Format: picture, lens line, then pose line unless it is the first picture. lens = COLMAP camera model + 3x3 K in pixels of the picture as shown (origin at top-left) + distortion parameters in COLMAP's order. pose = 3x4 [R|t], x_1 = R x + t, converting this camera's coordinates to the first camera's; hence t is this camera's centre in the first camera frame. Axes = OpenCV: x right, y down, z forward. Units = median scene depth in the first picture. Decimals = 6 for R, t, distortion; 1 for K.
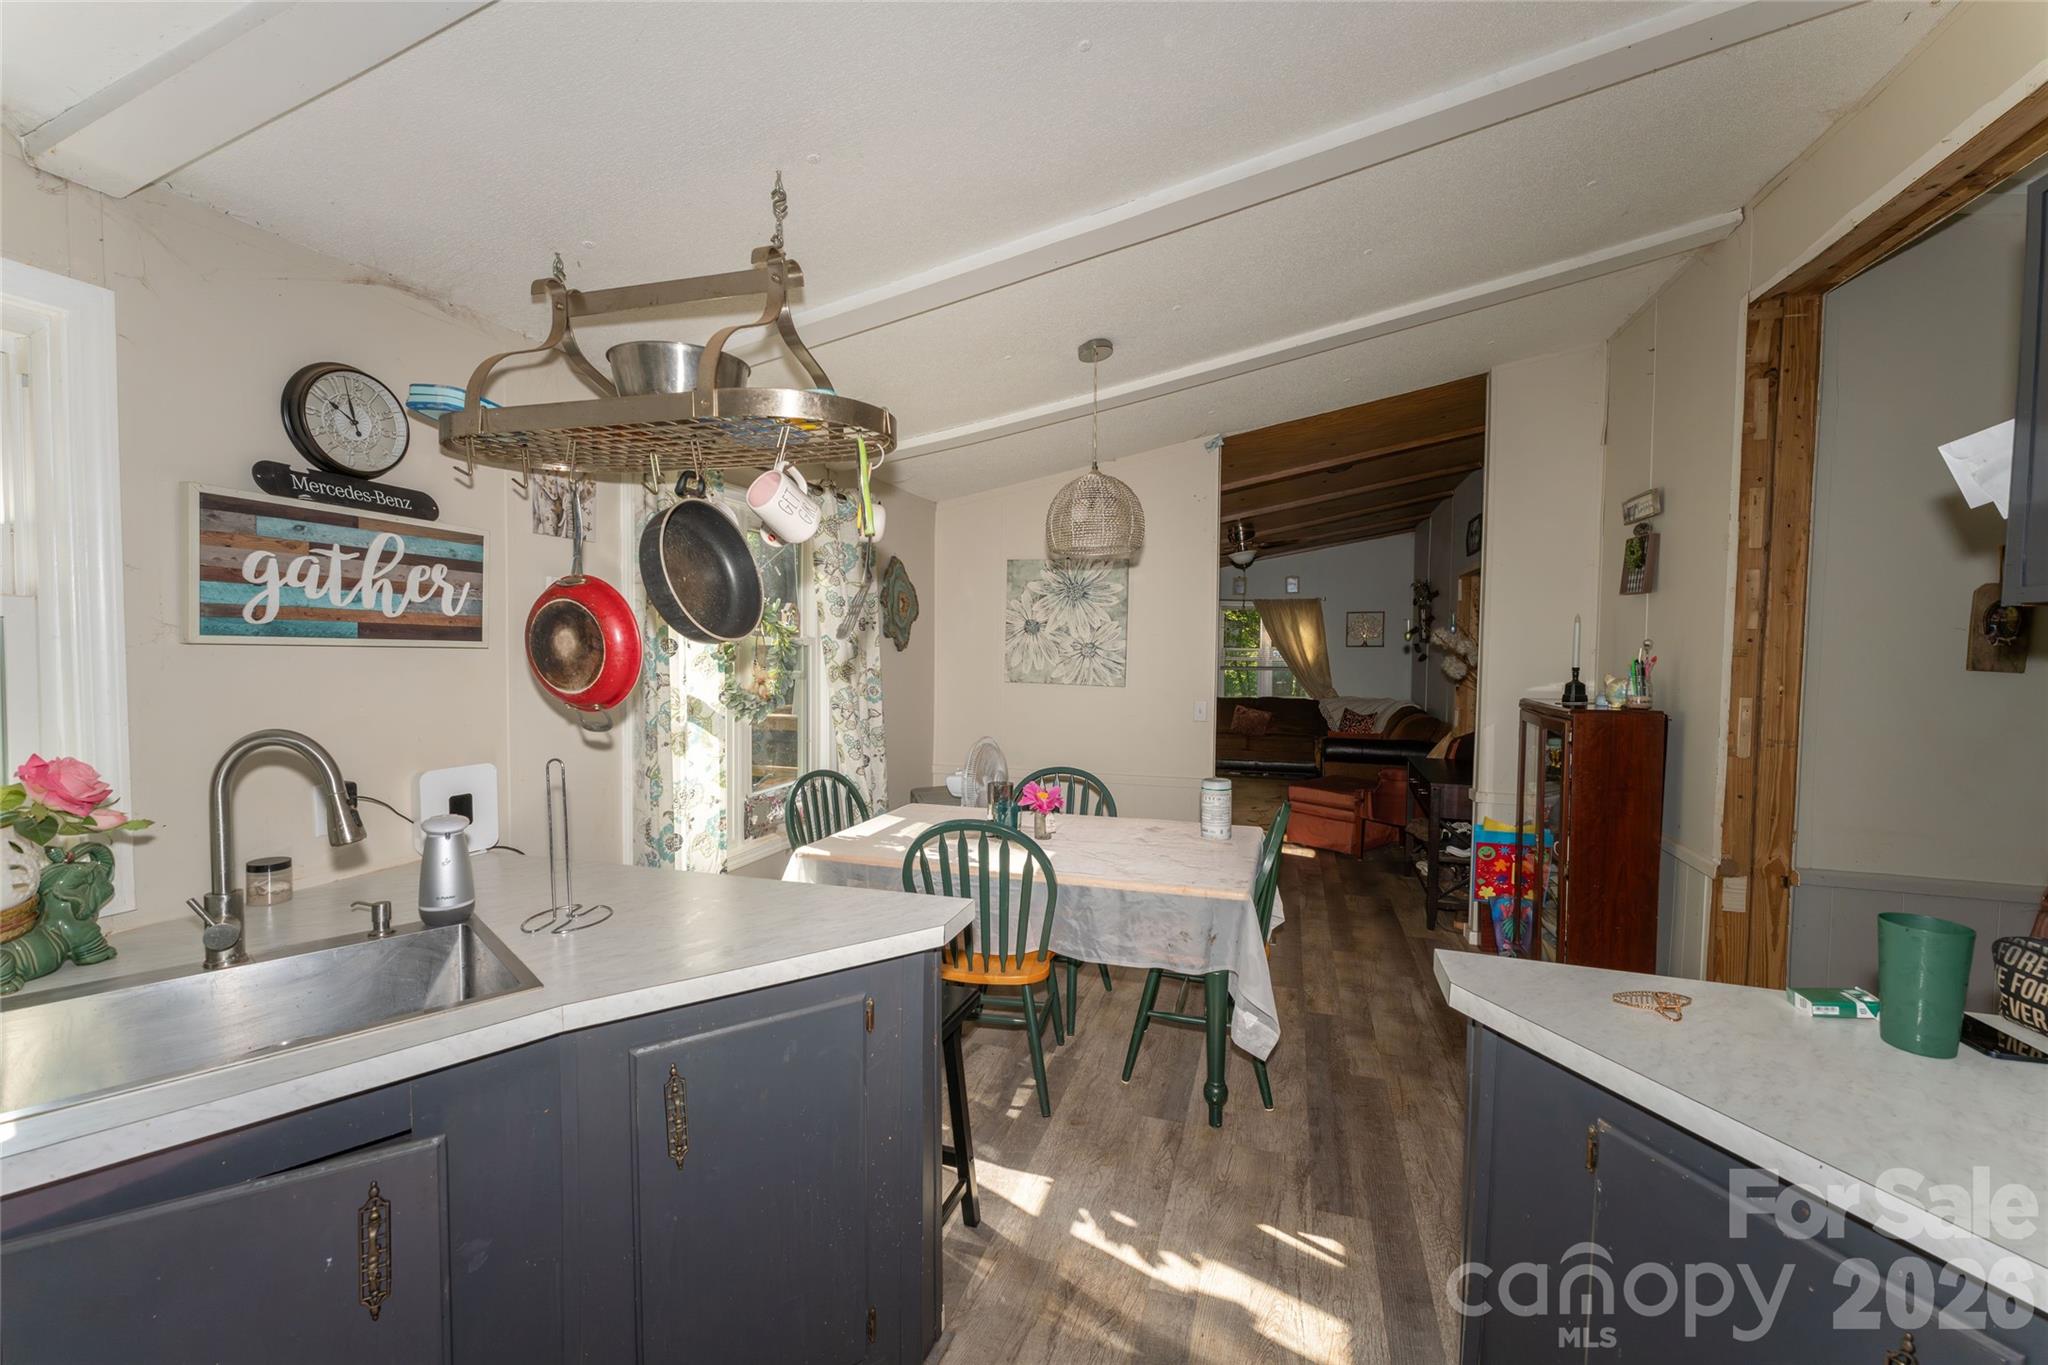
lens RADIAL K [[819.7, 0, 1024.0], [0, 819.7, 682.5], [0, 0, 1]] dist [-0.000190, 0.000213]
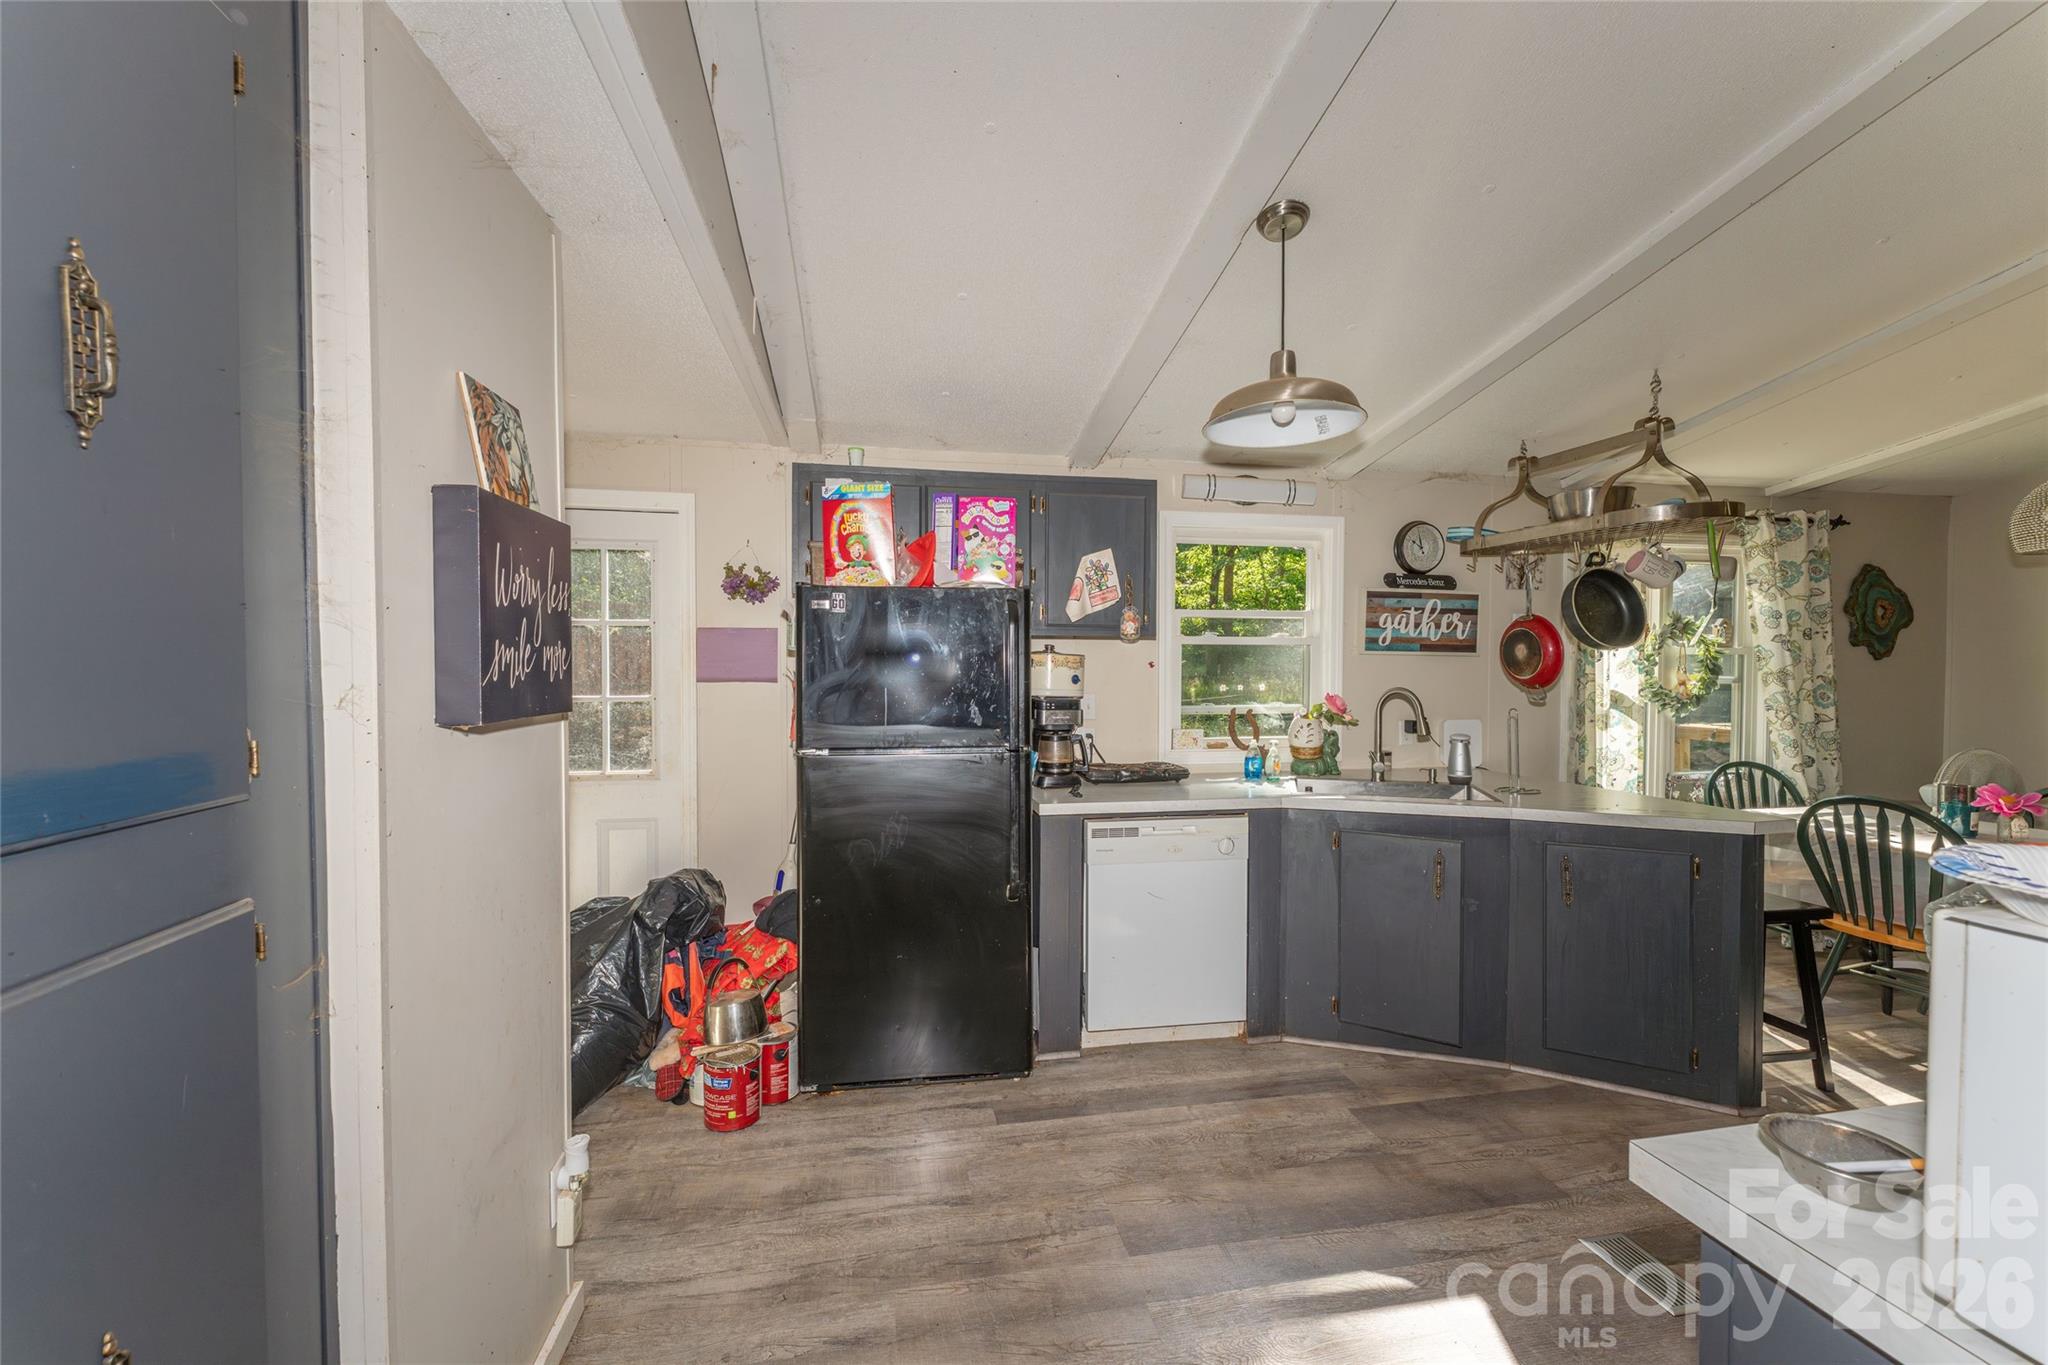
lens RADIAL K [[819.7, 0, 1024.0], [0, 819.7, 682.5], [0, 0, 1]] dist [-0.000190, 0.000213]
pose [[0.480096, 0.009165, -0.877168, 0.502111], [-0.033836, 0.999395, -0.008077, 0.071806], [0.876563, 0.033558, 0.480115, -0.831617]]
